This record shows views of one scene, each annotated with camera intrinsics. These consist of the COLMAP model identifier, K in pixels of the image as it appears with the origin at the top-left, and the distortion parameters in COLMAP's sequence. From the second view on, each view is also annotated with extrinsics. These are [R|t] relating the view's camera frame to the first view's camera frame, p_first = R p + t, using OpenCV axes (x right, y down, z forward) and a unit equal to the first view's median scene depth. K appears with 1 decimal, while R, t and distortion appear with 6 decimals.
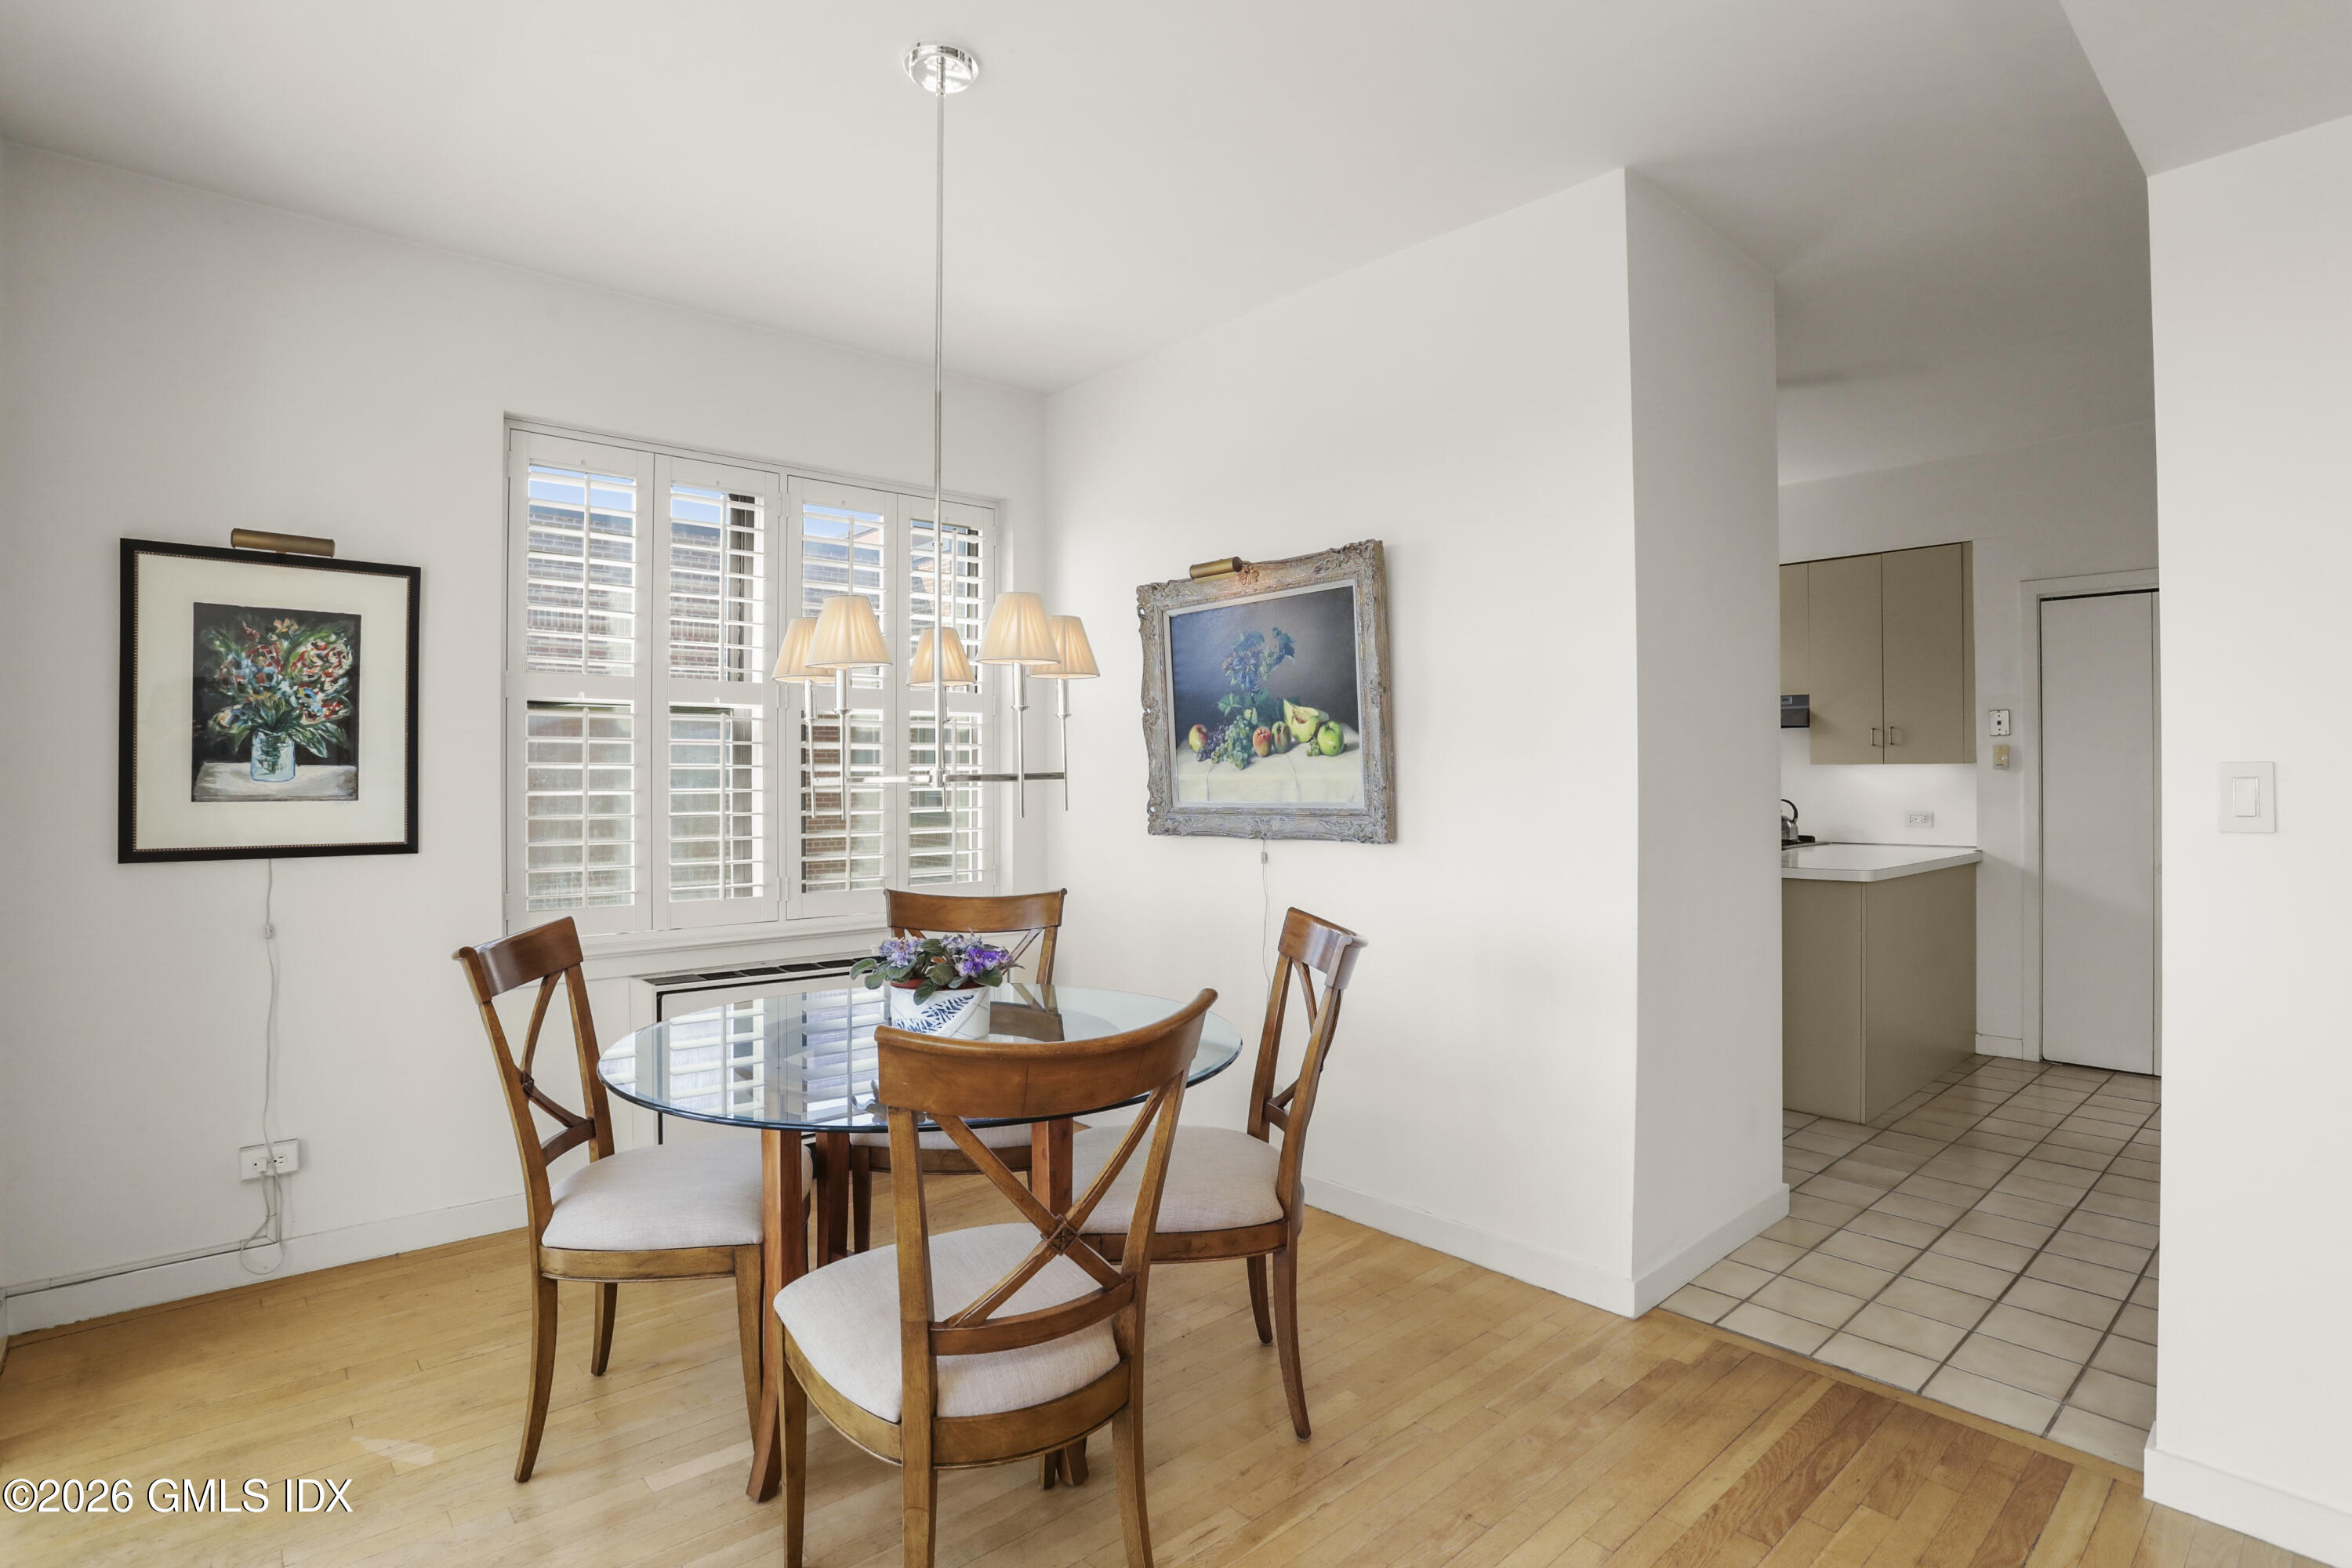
lens RADIAL K [[1207.4, 0, 1176.0], [0, 1207.4, 784.0], [0, 0, 1]] dist [0.001690, 0.001906]
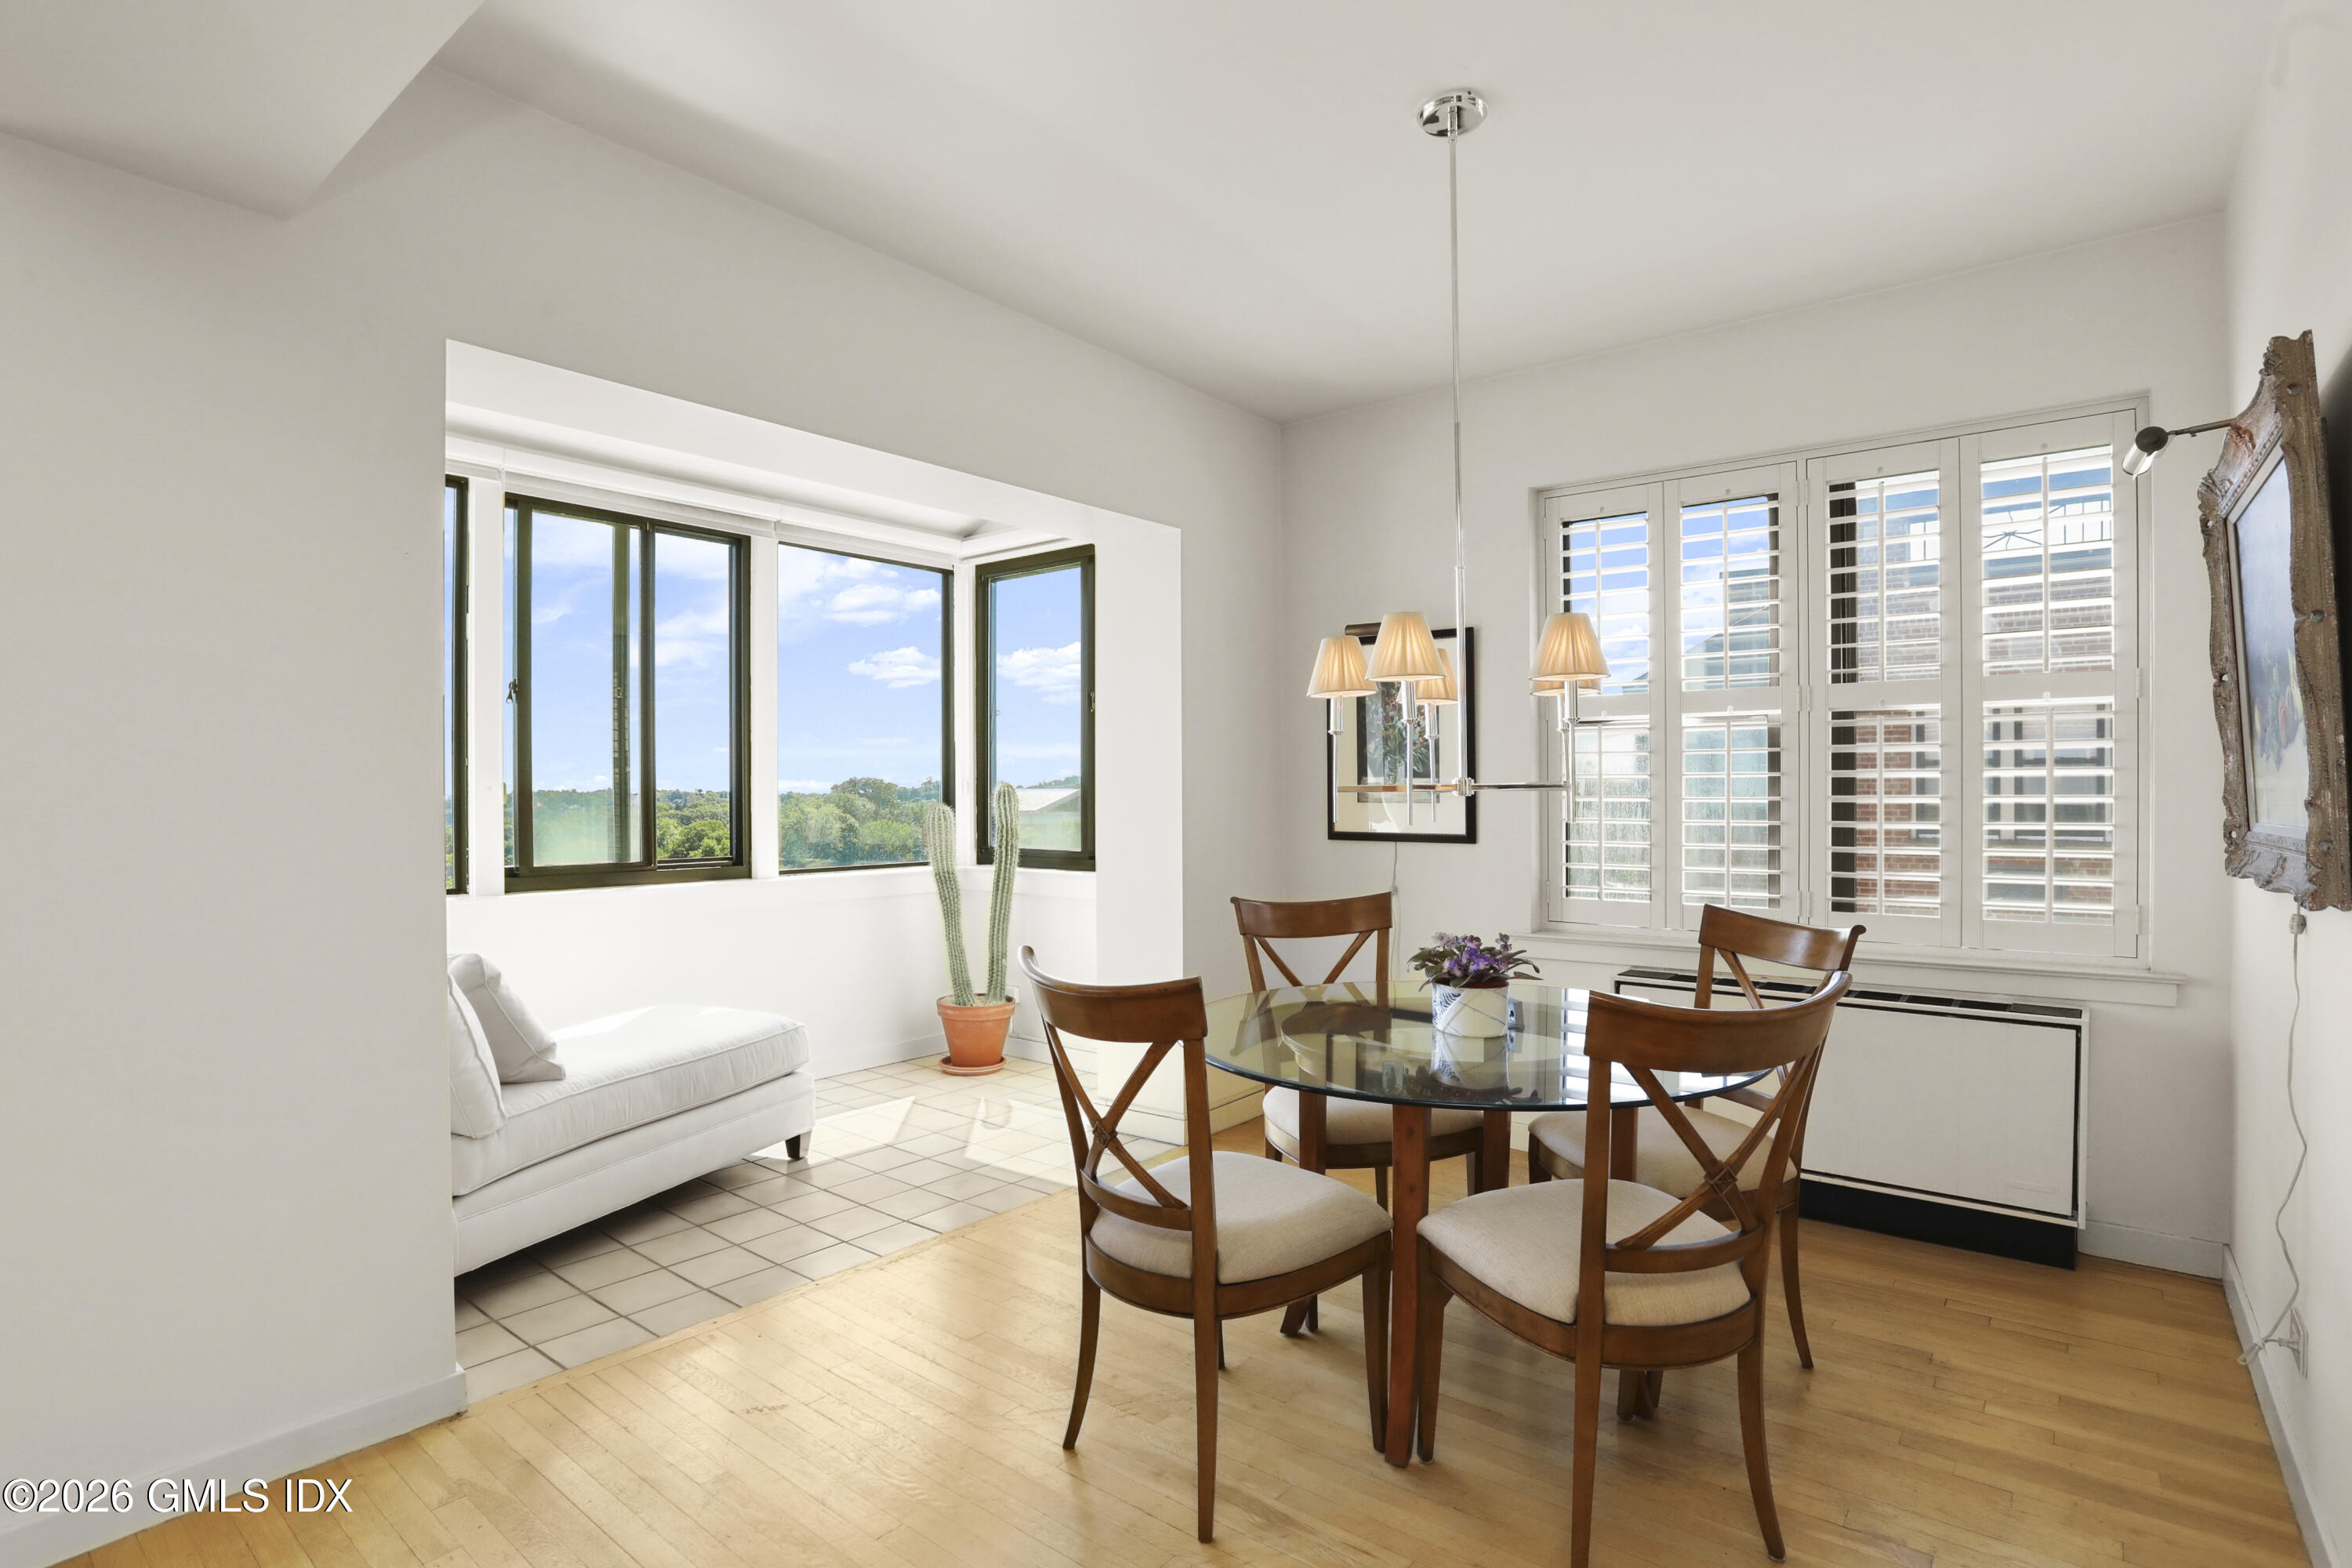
lens RADIAL K [[1207.4, 0, 1176.0], [0, 1207.4, 784.0], [0, 0, 1]] dist [0.001690, 0.001906]
pose [[0.192518, -0.004088, -0.981285, 0.652718], [-0.005251, 0.999973, -0.005196, 0.000565], [0.981279, 0.006153, 0.192492, 0.456040]]
